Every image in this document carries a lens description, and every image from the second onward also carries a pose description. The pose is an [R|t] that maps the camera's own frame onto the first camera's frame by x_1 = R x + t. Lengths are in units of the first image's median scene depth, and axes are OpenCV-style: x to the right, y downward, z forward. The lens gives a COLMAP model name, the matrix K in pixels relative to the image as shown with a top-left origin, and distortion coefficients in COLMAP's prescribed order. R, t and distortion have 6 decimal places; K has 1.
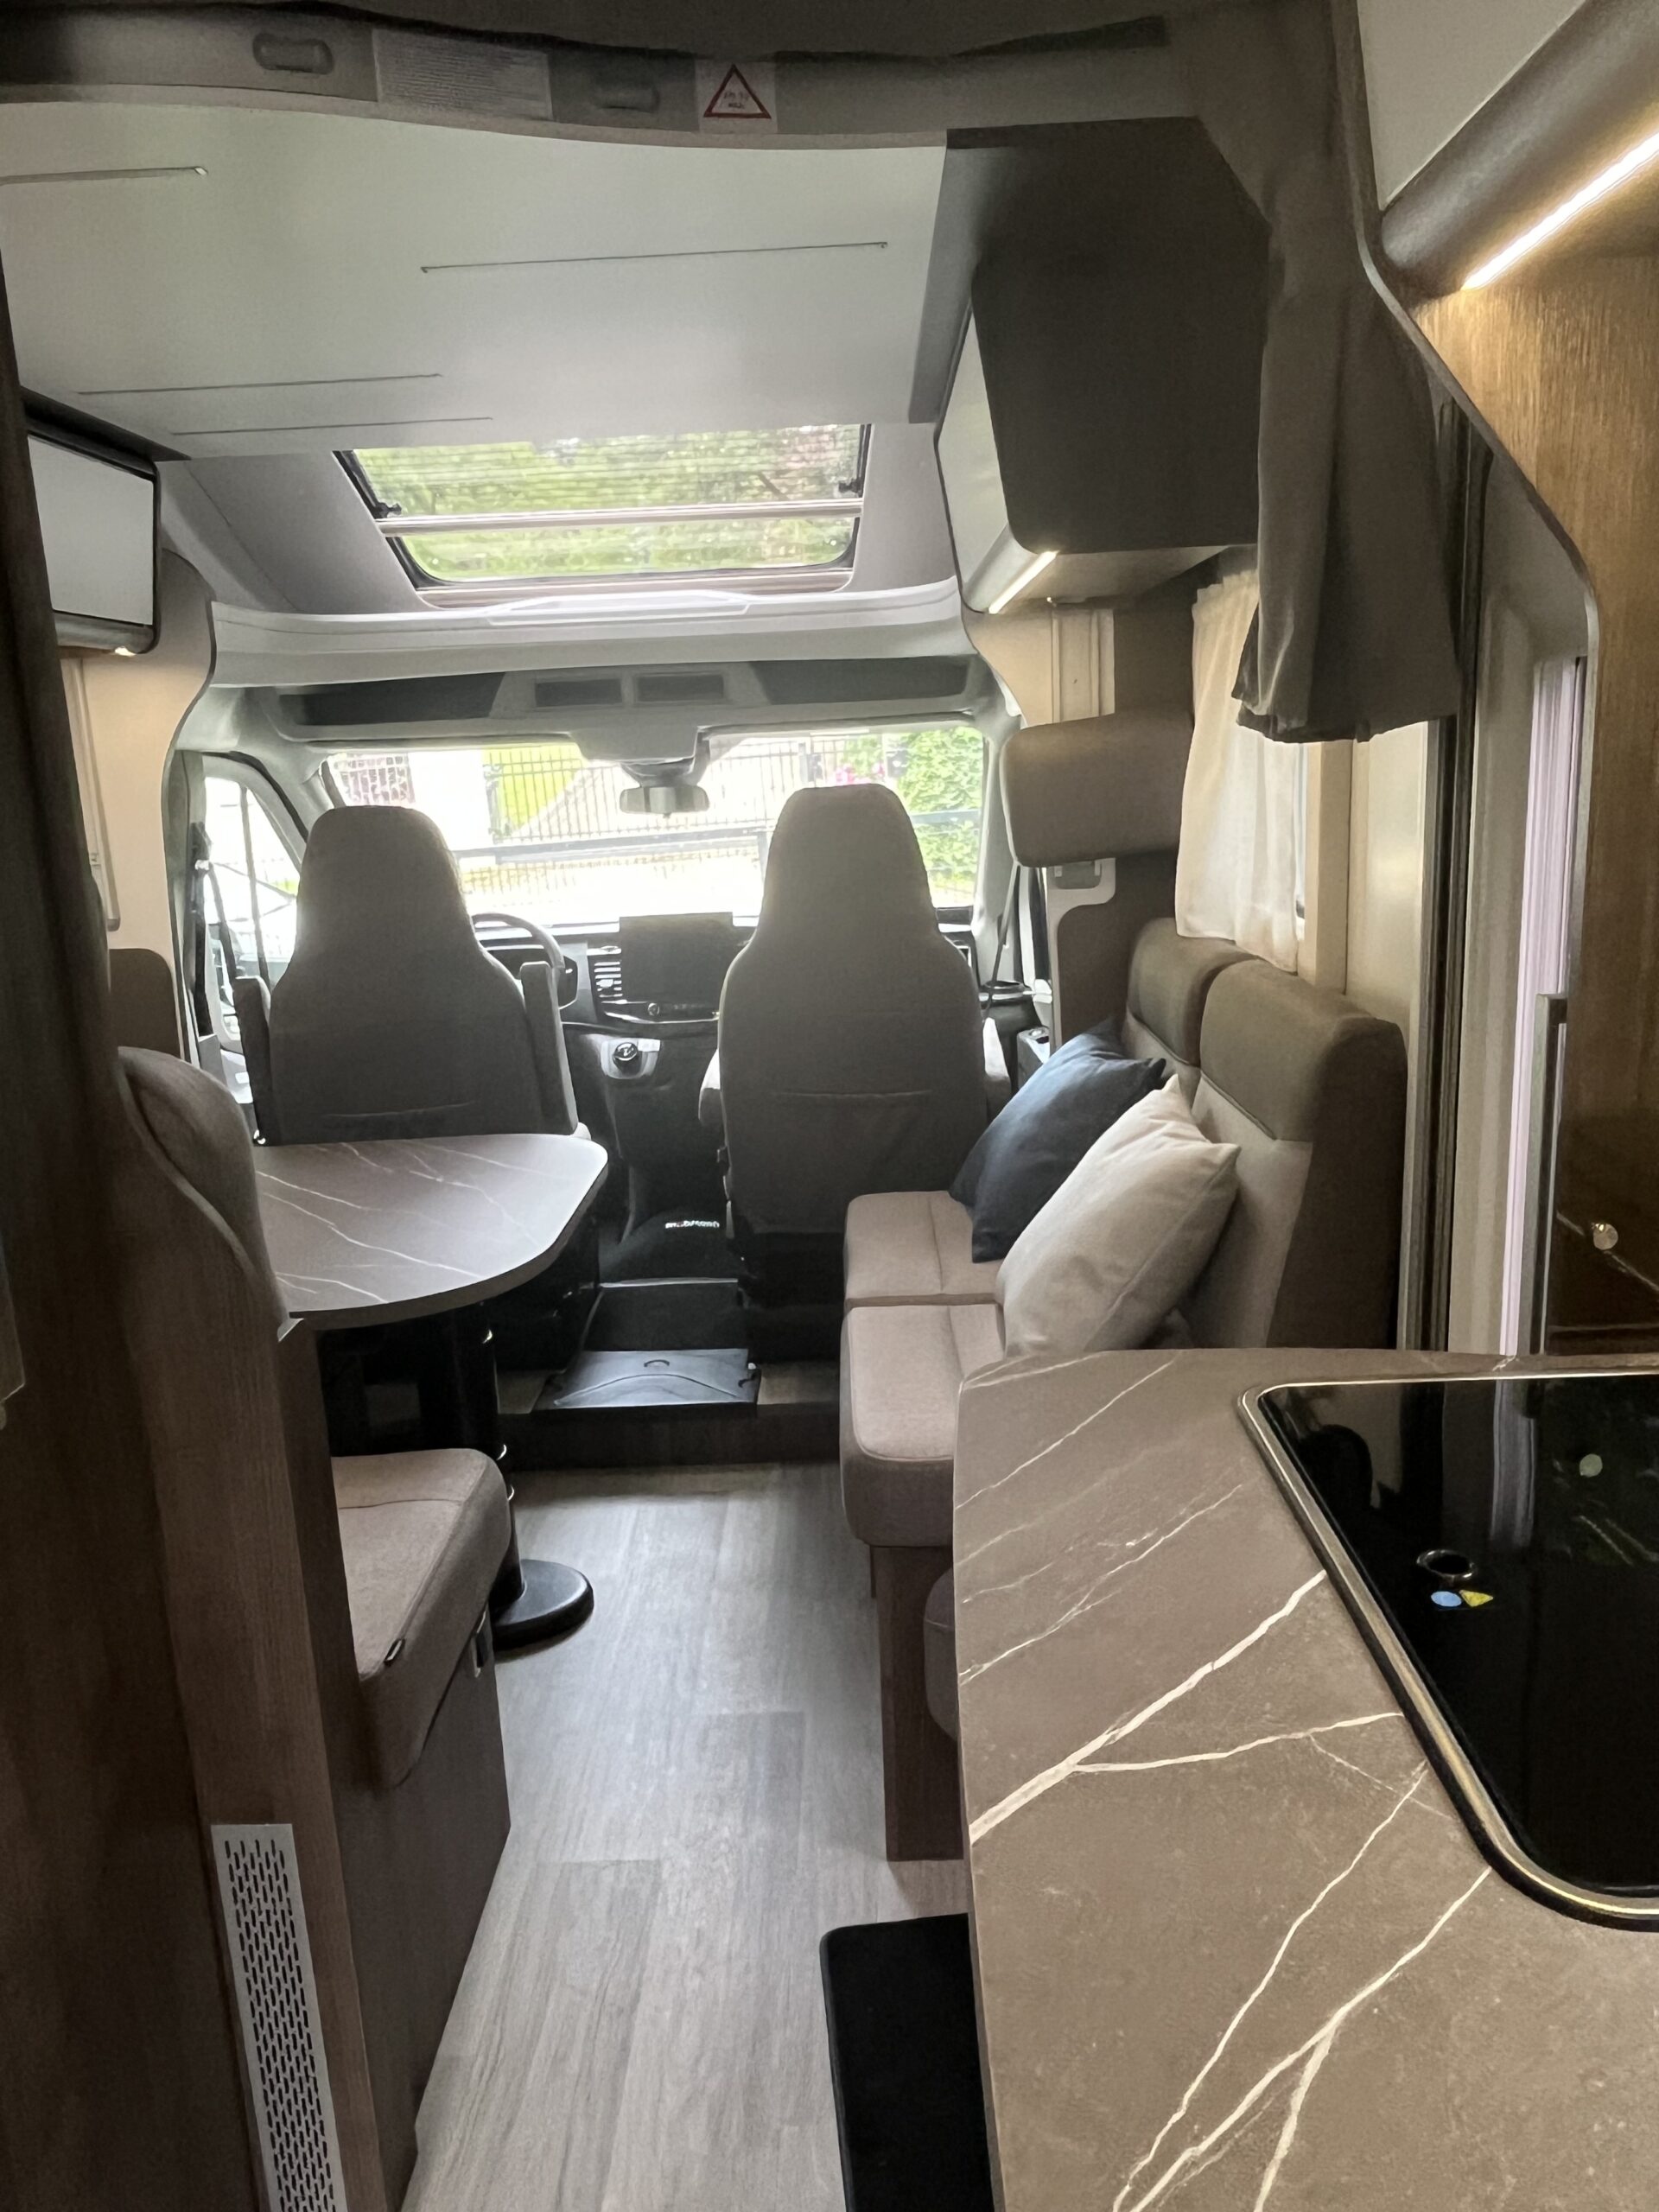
lens RADIAL K [[1557.2, 0, 829.5], [0, 1557.2, 1106.0], [0, 0, 1]] dist [0.010271, 0.001100]
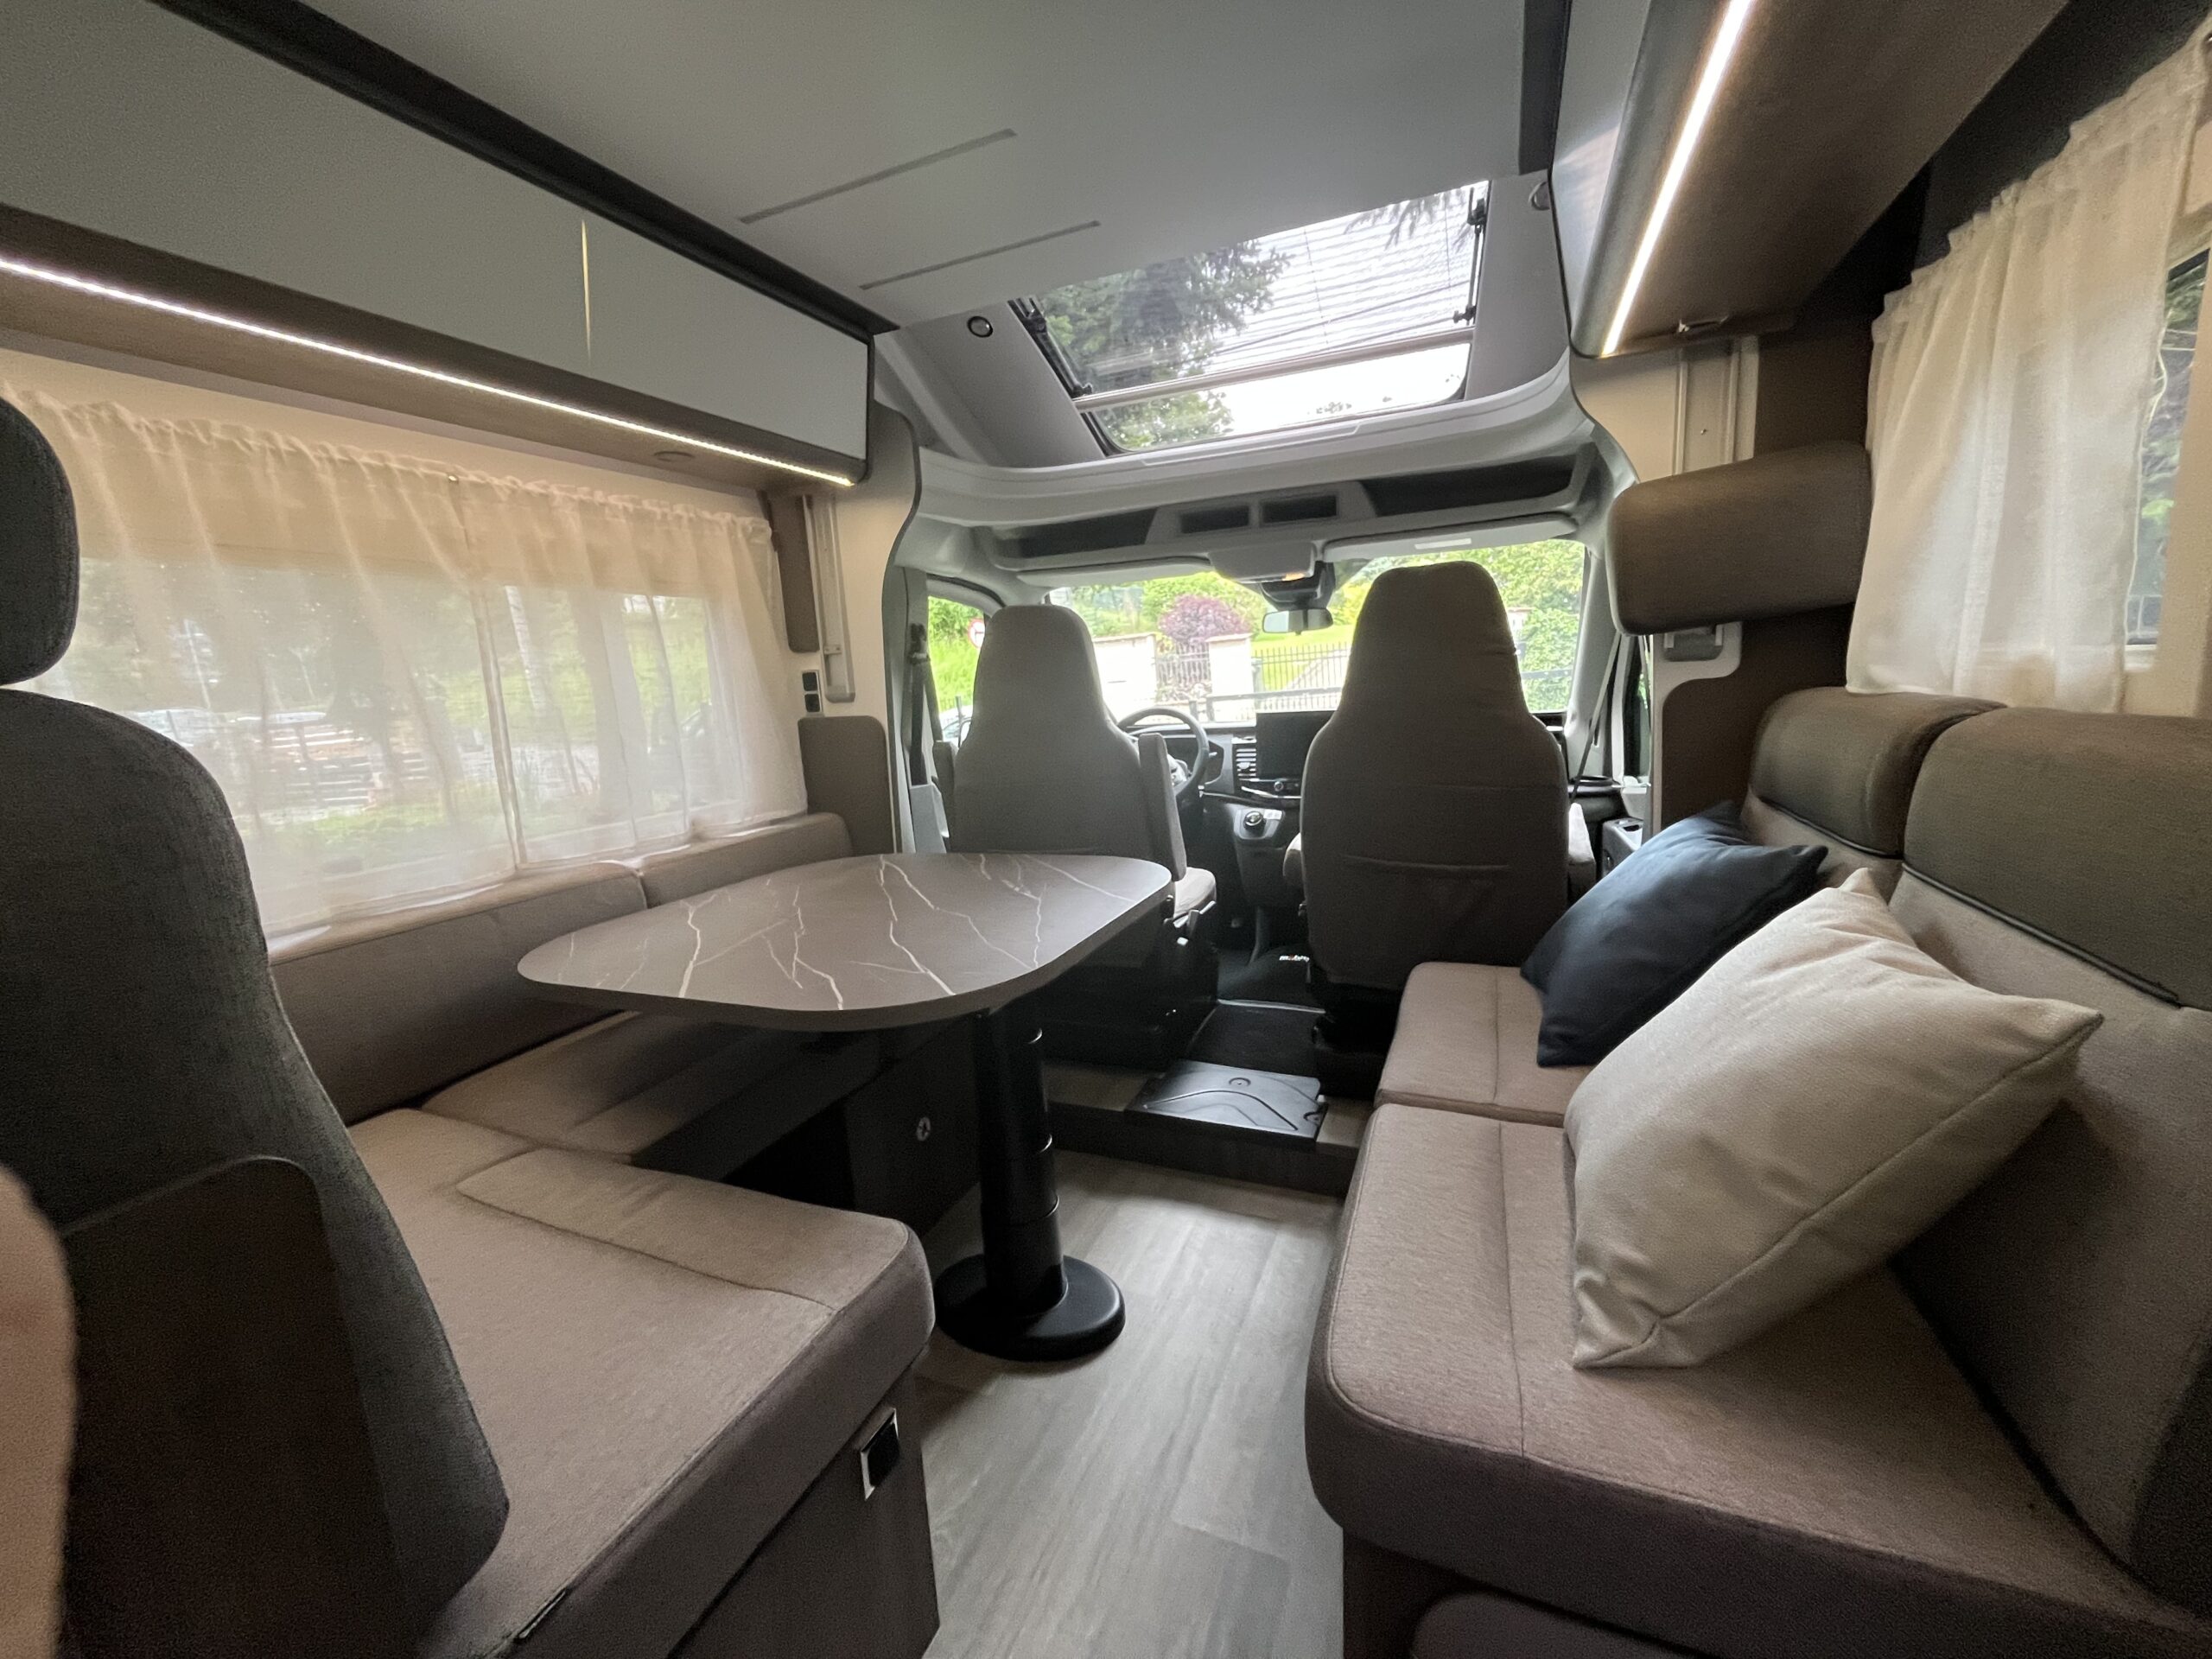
lens RADIAL K [[888.9, 0, 1108.2], [0, 888.9, 824.8], [0, 0, 1]] dist [0.000598, 0.000124]
pose [[0.926291, 0.059010, -0.372160, 0.052268], [-0.074125, 0.996899, -0.026424, -0.003365], [0.369446, 0.052063, 0.927792, 0.498574]]
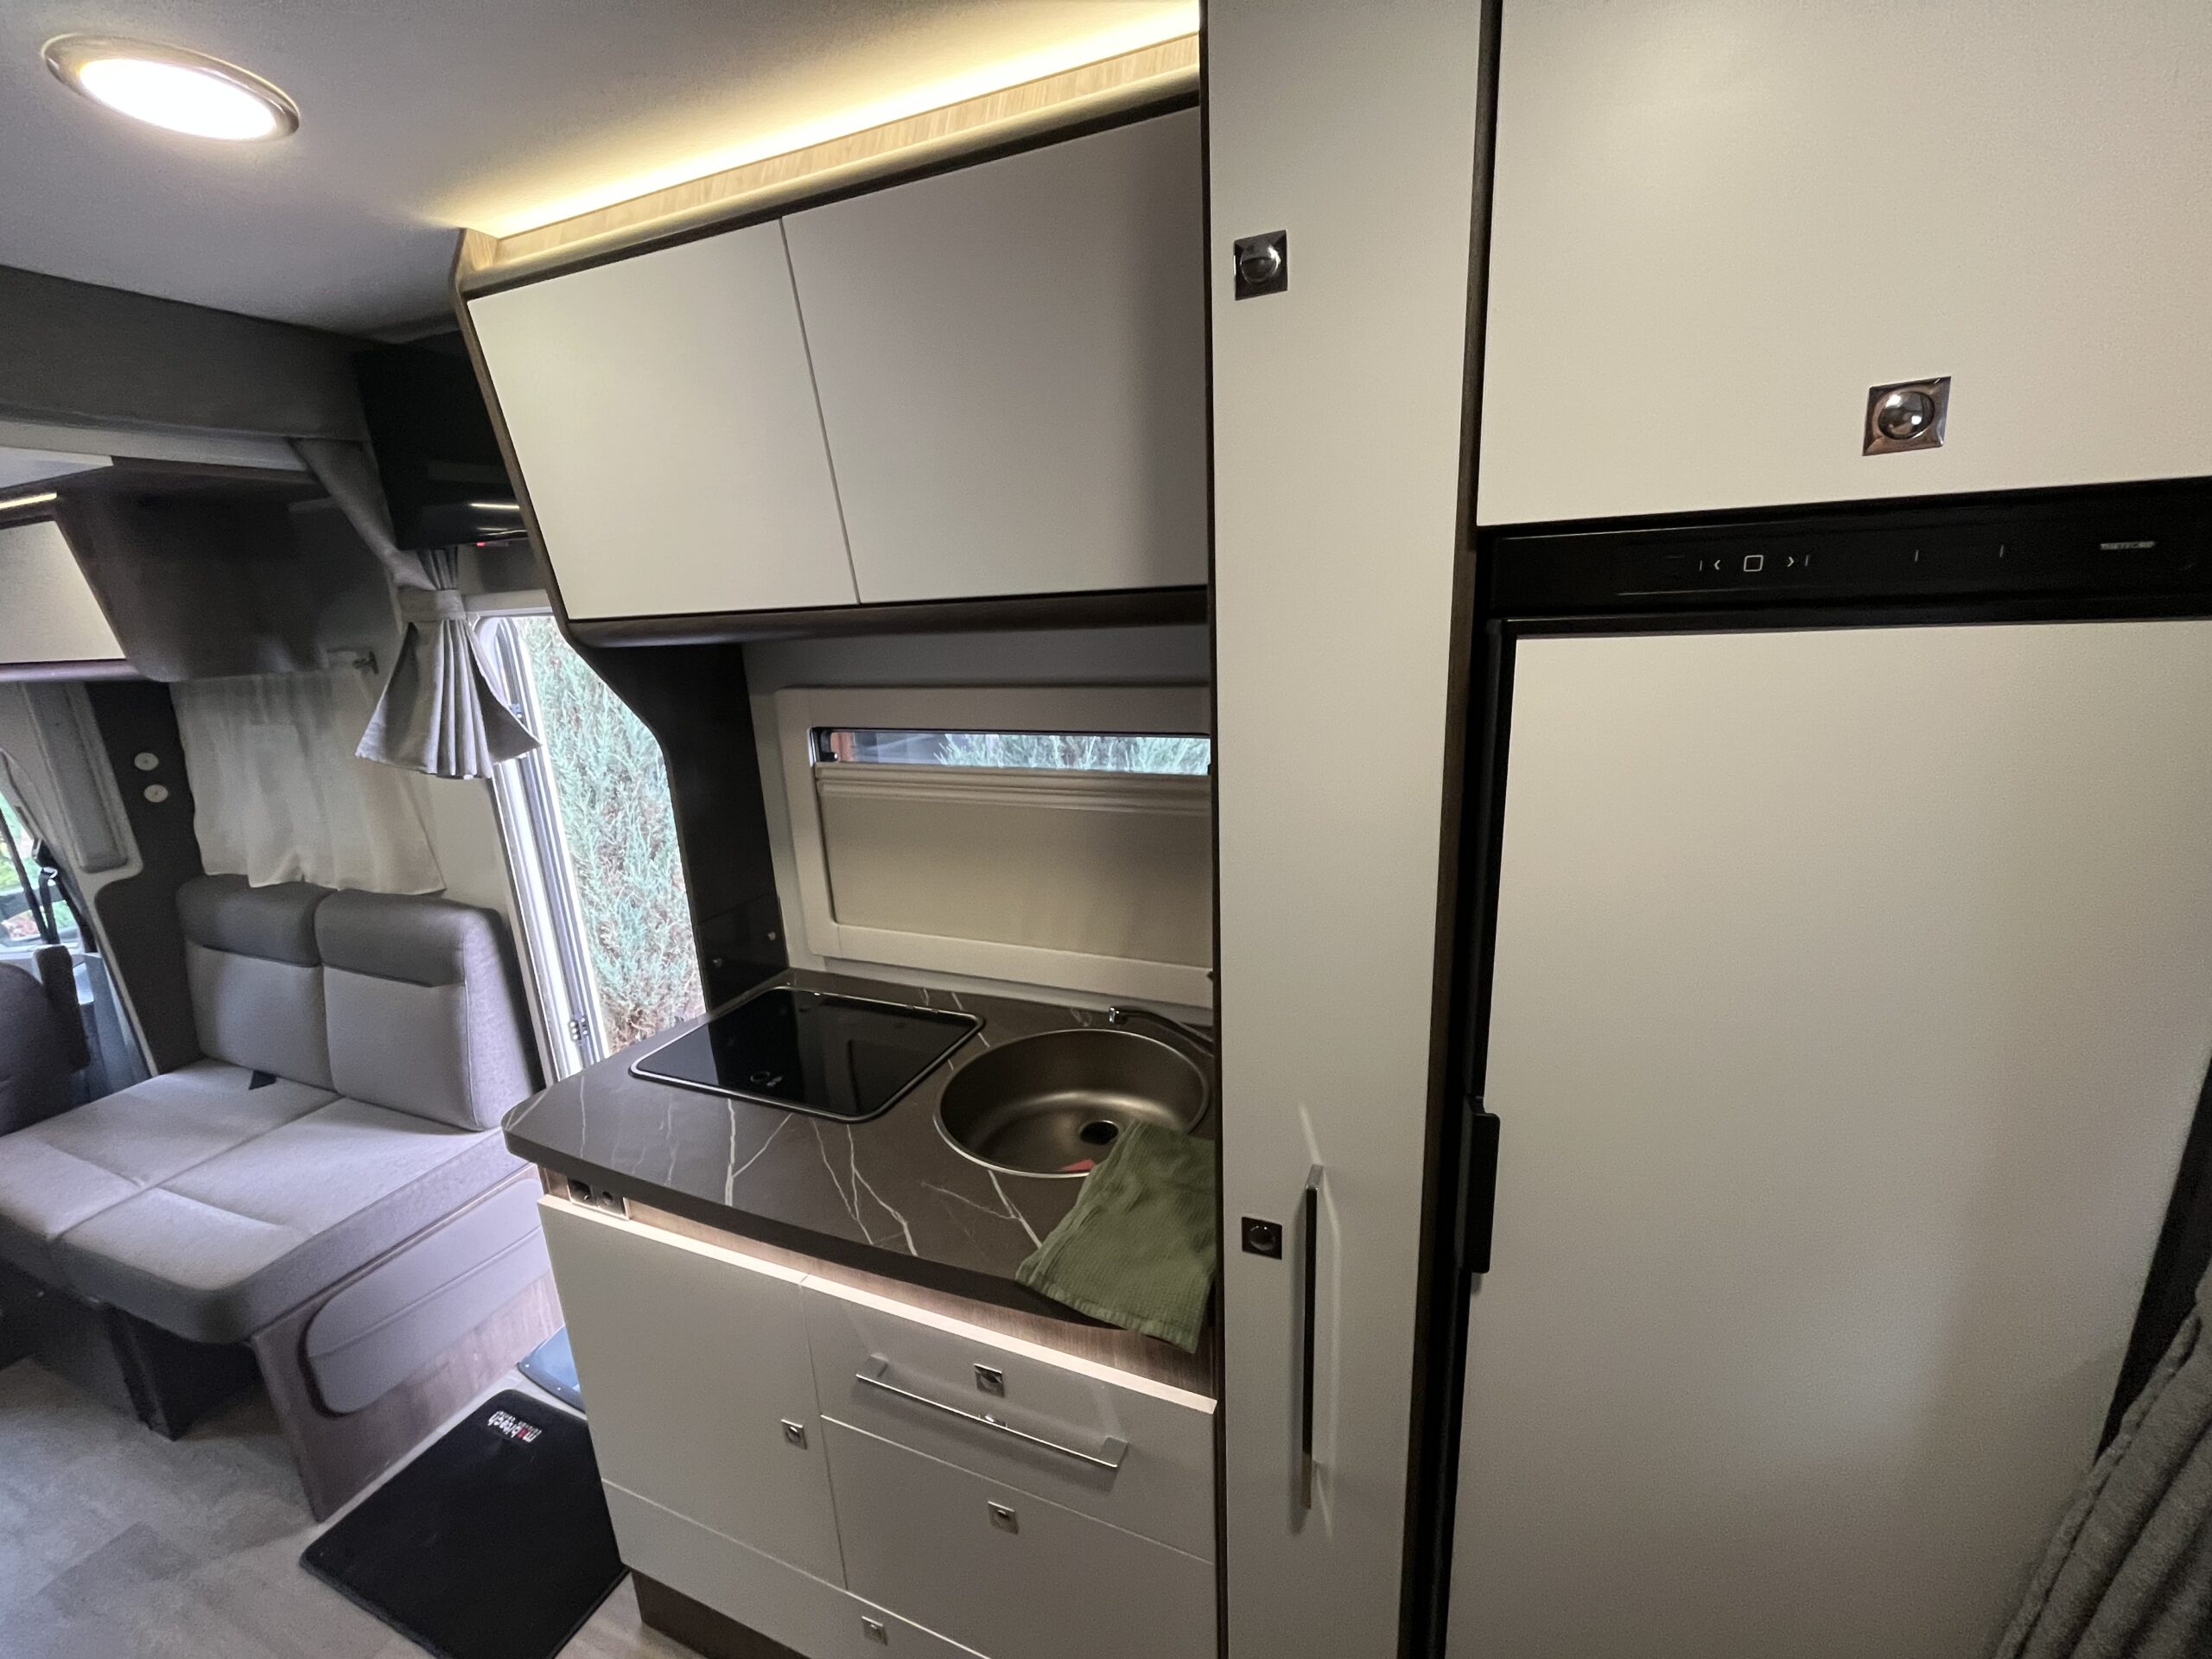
lens RADIAL K [[888.9, 0, 1108.2], [0, 888.9, 824.8], [0, 0, 1]] dist [0.000598, 0.000124]
pose [[0.370056, -0.185711, 0.910258, -0.283090], [0.234375, 0.966785, 0.101961, -0.068679], [-0.898959, 0.175610, 0.401291, -0.133457]]
